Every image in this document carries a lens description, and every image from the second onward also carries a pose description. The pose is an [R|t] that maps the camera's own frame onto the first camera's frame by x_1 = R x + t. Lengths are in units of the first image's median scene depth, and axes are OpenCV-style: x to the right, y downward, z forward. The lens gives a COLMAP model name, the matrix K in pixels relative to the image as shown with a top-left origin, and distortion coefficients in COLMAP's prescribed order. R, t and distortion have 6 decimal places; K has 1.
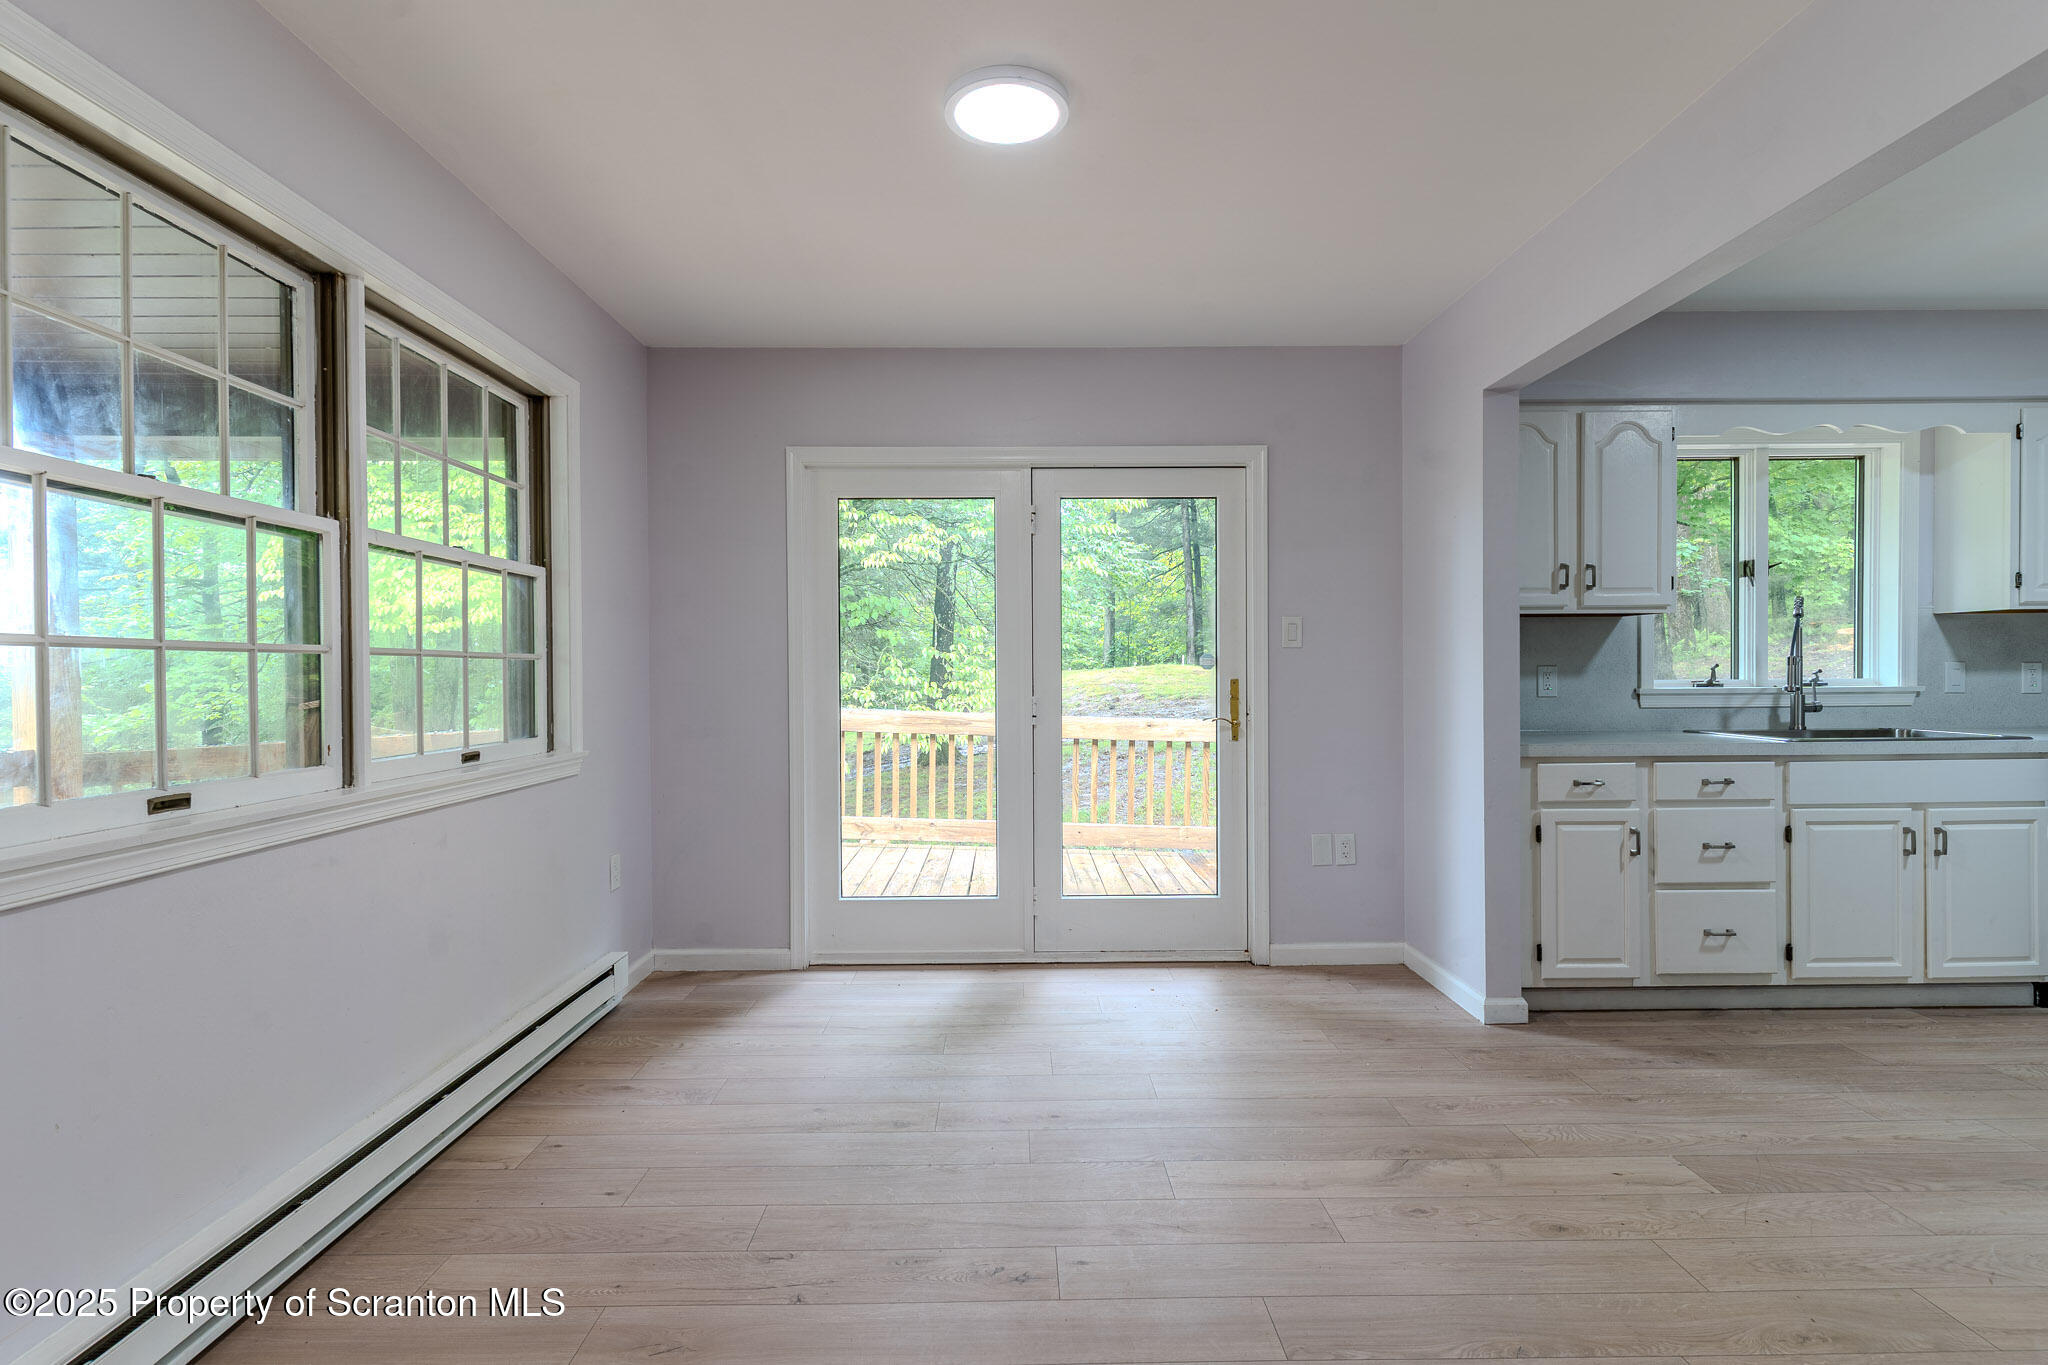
lens RADIAL K [[1001.6, 0, 993.5], [0, 1001.6, 684.4], [0, 0, 1]] dist [0.003754, -0.000033]
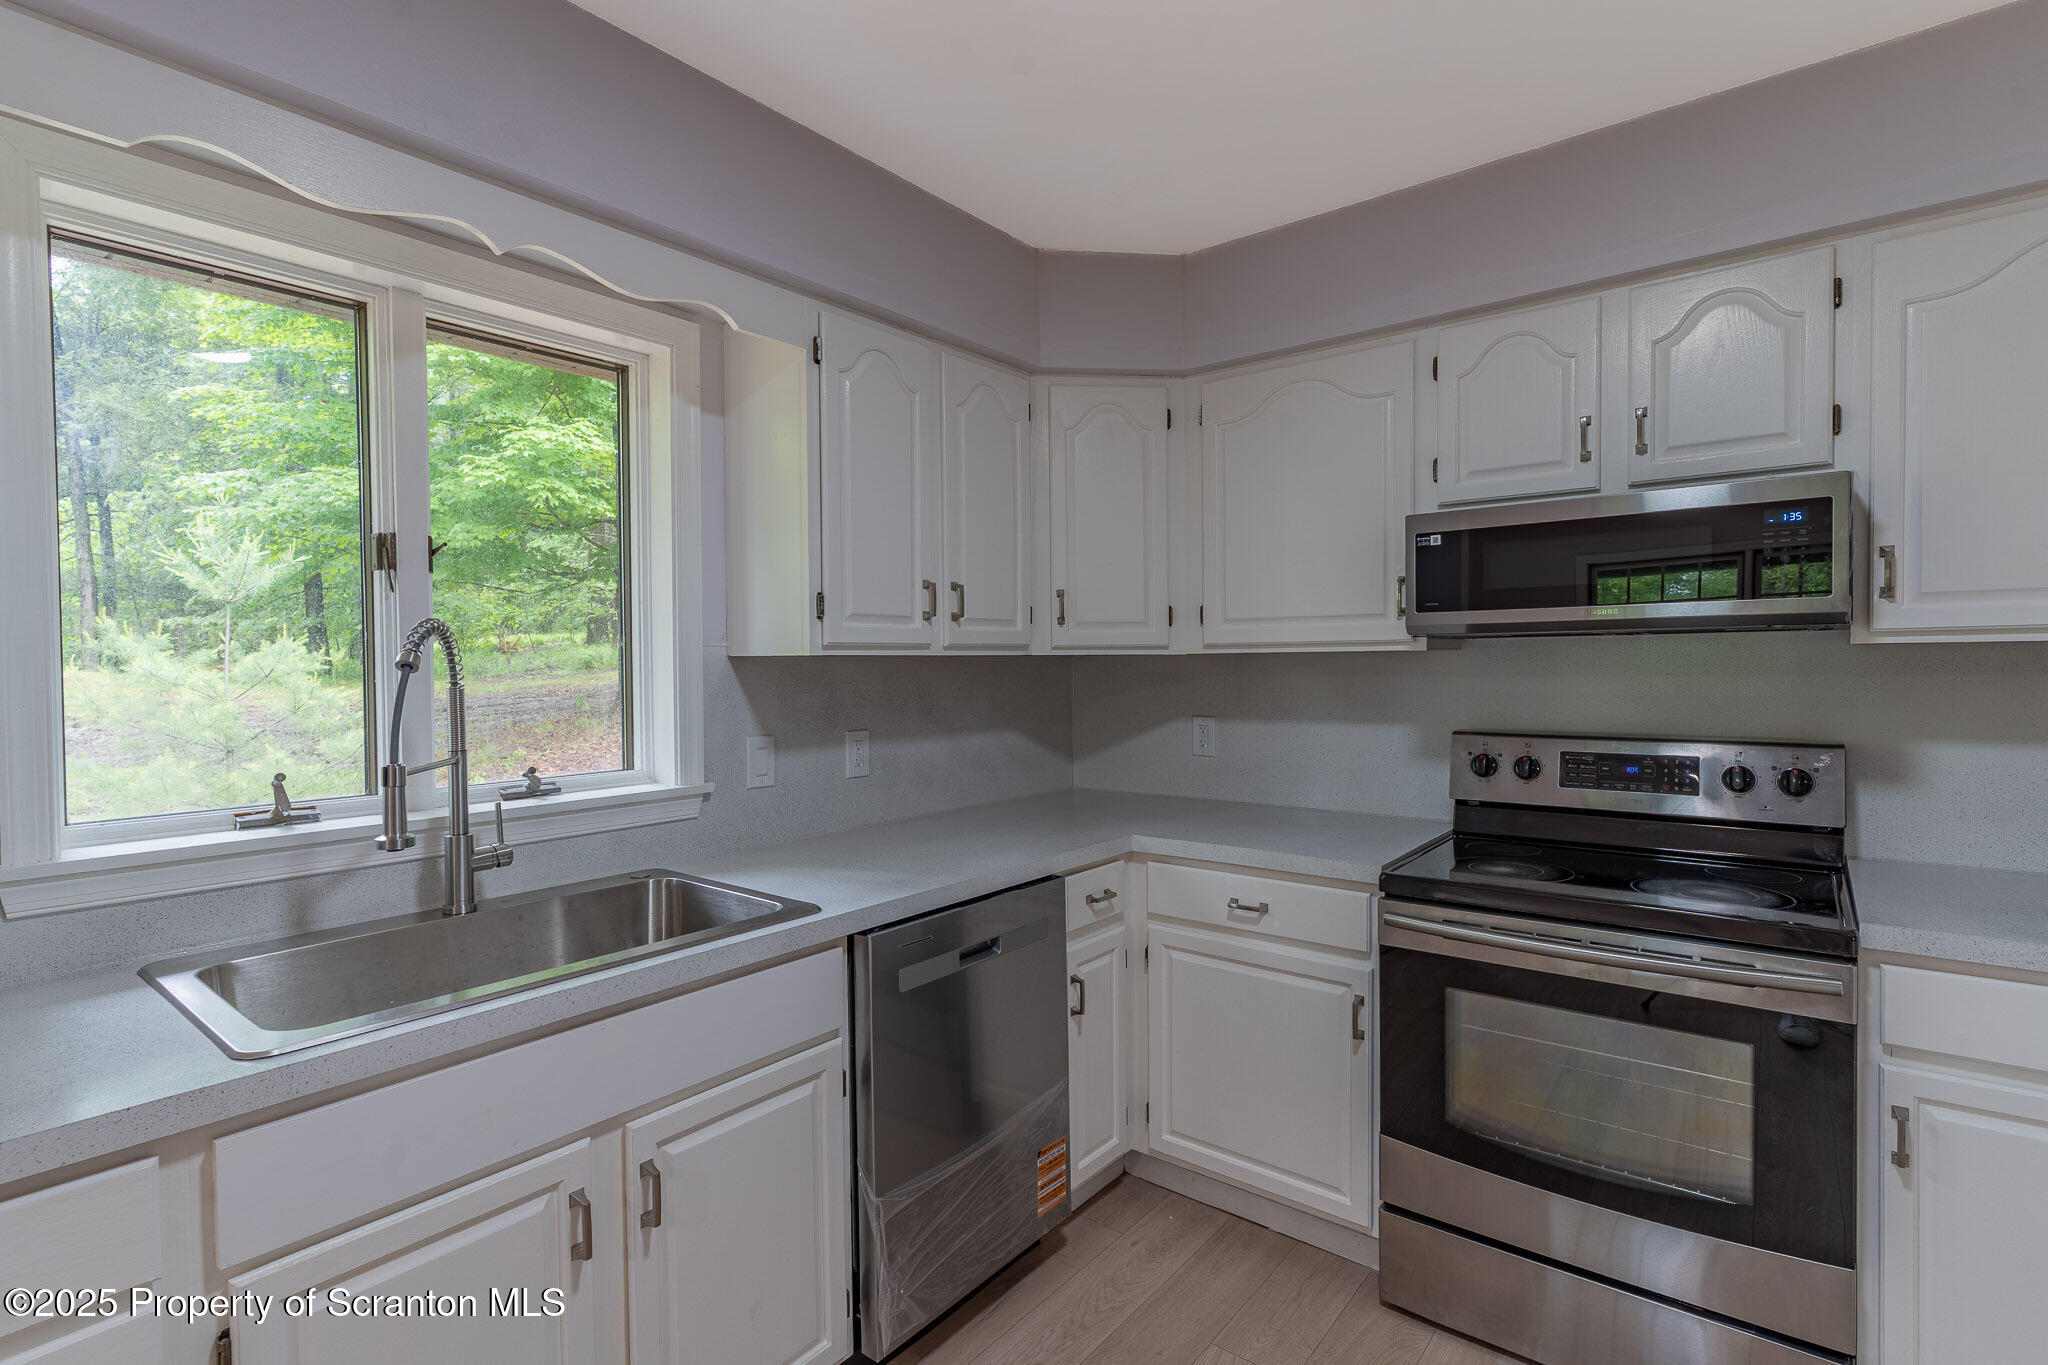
lens RADIAL K [[1001.6, 0, 1024.2], [0, 1001.6, 683.5], [0, 0, 1]] dist [0.003754, -0.000033]
pose [[0.629718, -0.011449, 0.776740, 0.594757], [0.012212, 0.999914, 0.004838, -0.055748], [-0.776728, 0.006439, 0.629803, 0.502251]]
